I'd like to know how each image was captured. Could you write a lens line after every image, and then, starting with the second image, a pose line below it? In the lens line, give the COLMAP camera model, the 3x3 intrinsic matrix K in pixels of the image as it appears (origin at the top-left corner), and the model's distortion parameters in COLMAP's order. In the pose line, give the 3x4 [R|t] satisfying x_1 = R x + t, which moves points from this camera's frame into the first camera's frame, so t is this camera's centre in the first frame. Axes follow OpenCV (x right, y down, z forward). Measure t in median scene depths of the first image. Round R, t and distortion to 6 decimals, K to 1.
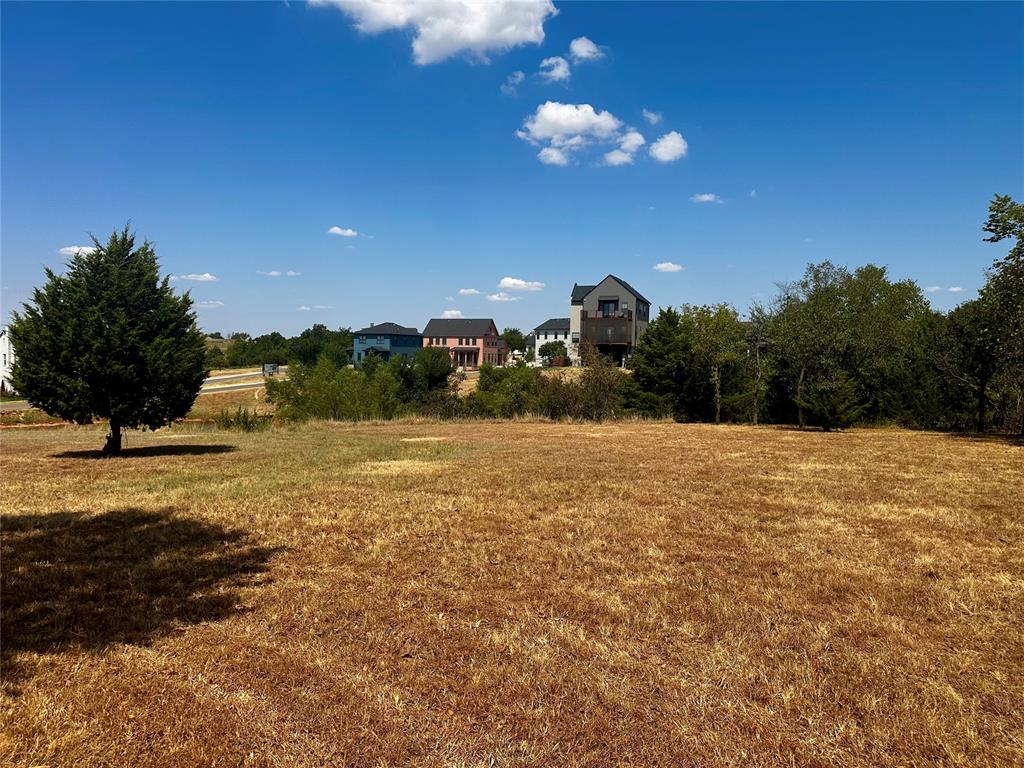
lens RADIAL K [[707.7, 0, 503.6], [0, 707.7, 378.8], [0, 0, 1]] dist [0.060231, -0.089046]
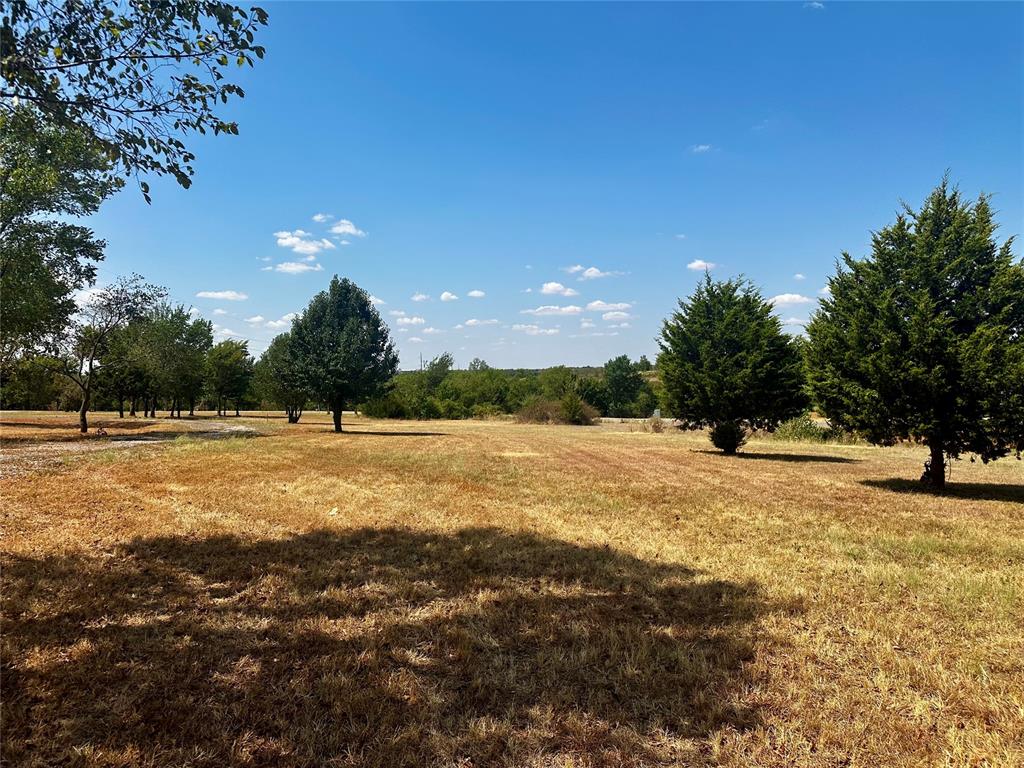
lens RADIAL K [[707.7, 0, 517.1], [0, 707.7, 375.6], [0, 0, 1]] dist [0.060231, -0.089046]
pose [[0.376047, -0.017509, -0.926435, -0.018473], [-0.006115, 0.999753, -0.021377, 0.006942], [0.926581, 0.013704, 0.375847, 0.338207]]
